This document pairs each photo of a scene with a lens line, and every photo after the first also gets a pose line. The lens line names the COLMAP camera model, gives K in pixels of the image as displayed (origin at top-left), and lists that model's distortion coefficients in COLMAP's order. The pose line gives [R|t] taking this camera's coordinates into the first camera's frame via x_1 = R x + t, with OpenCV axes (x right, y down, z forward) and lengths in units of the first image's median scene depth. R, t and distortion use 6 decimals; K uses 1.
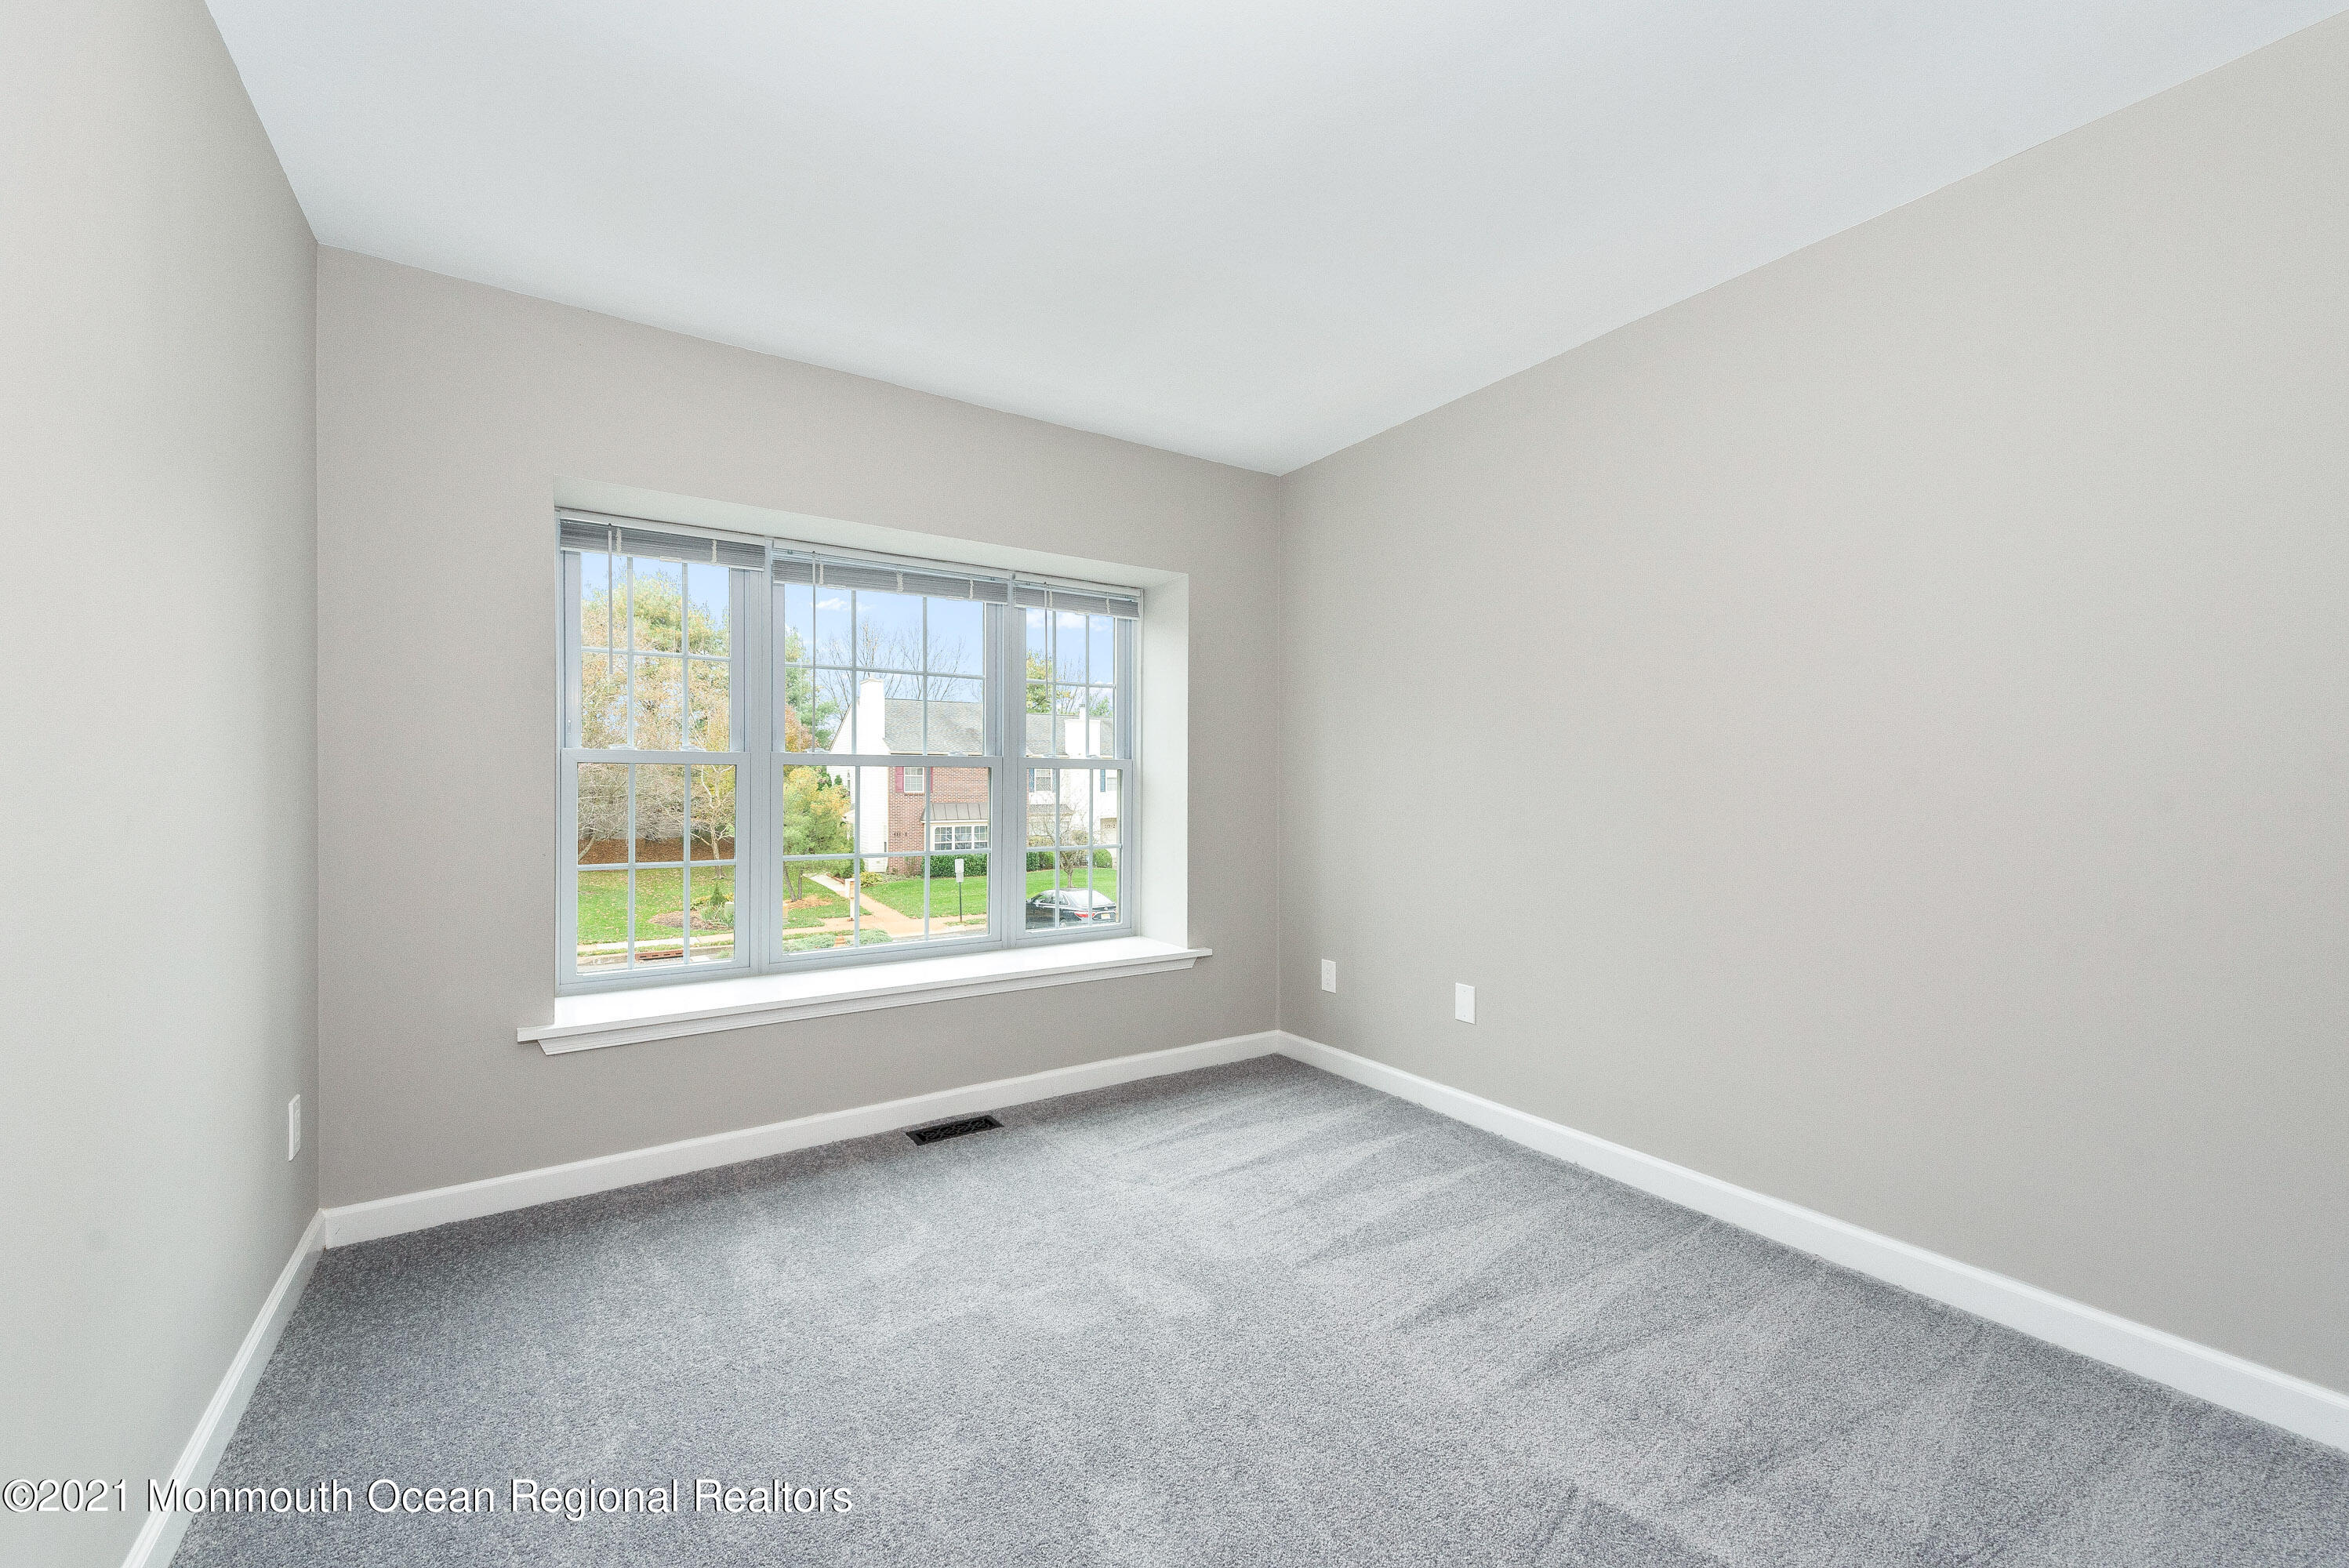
lens RADIAL K [[933.6, 0, 1174.5], [0, 933.6, 784.0], [0, 0, 1]] dist [0.000860, -0.000147]
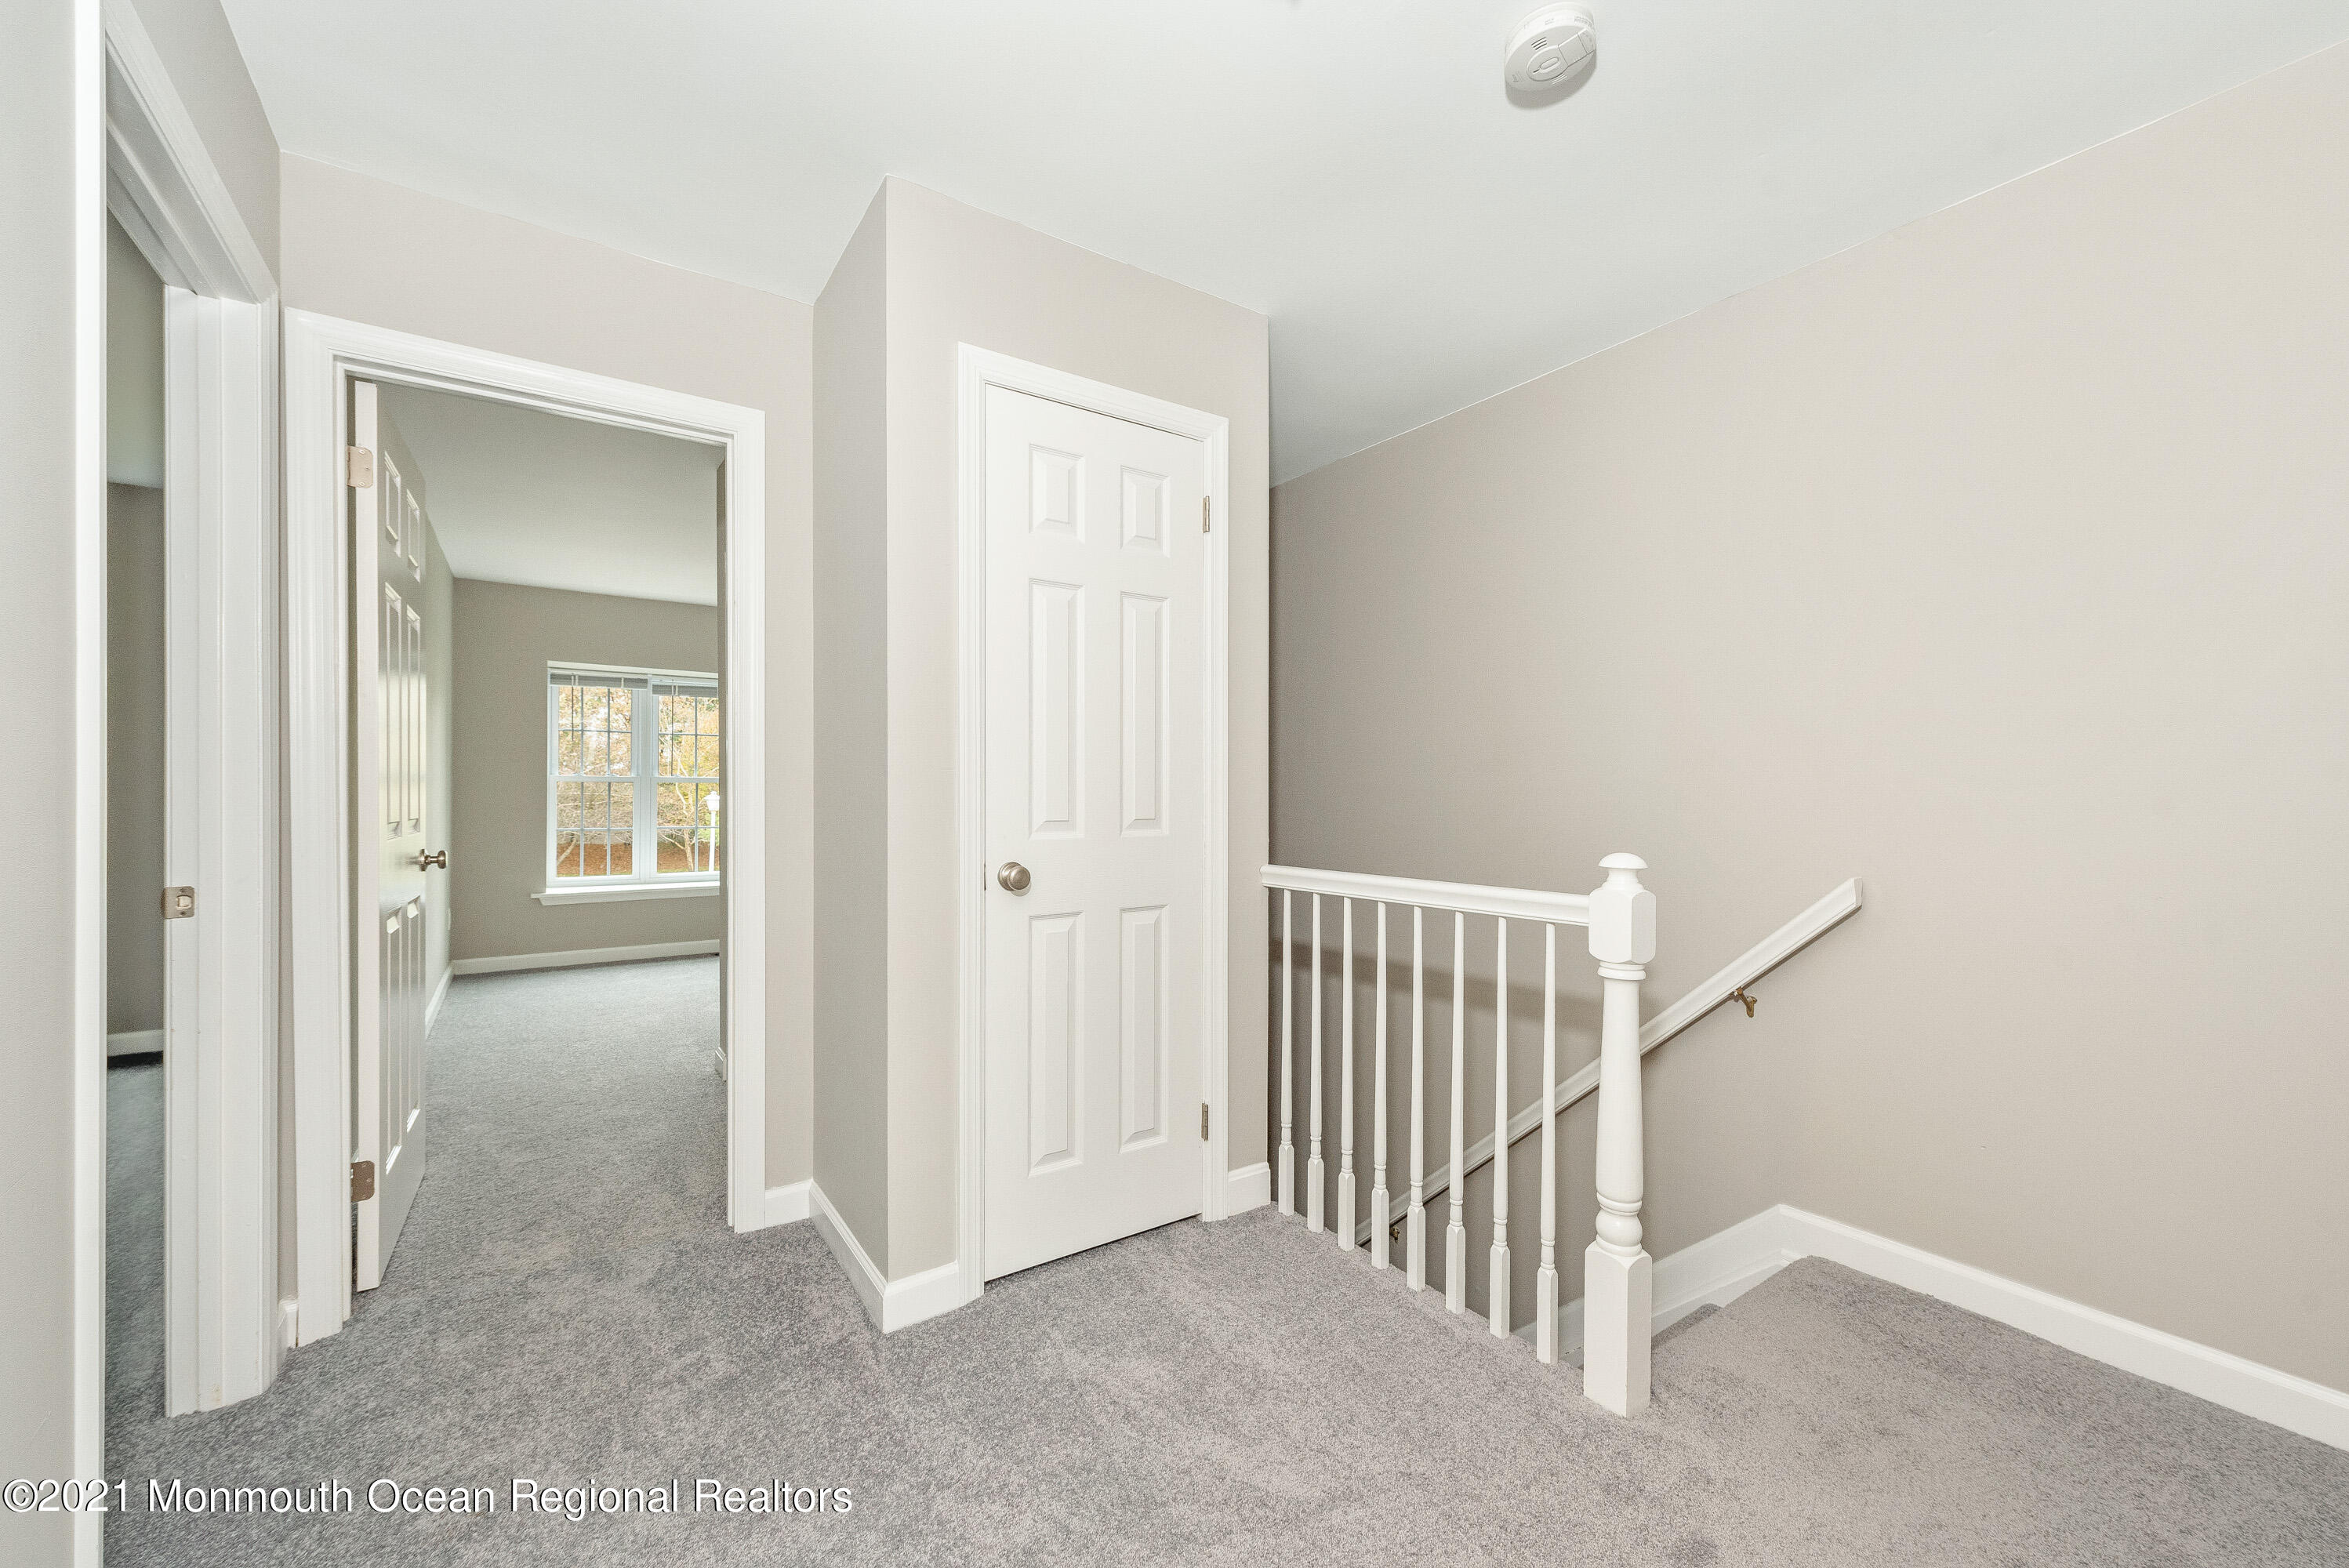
lens RADIAL K [[933.6, 0, 1174.5], [0, 933.6, 784.0], [0, 0, 1]] dist [0.000860, -0.000147]
pose [[0.999929, -0.000717, 0.011871, 0.438524], [0.000816, 0.999965, -0.008352, -0.000989], [-0.011865, 0.008361, 0.999895, -0.675669]]
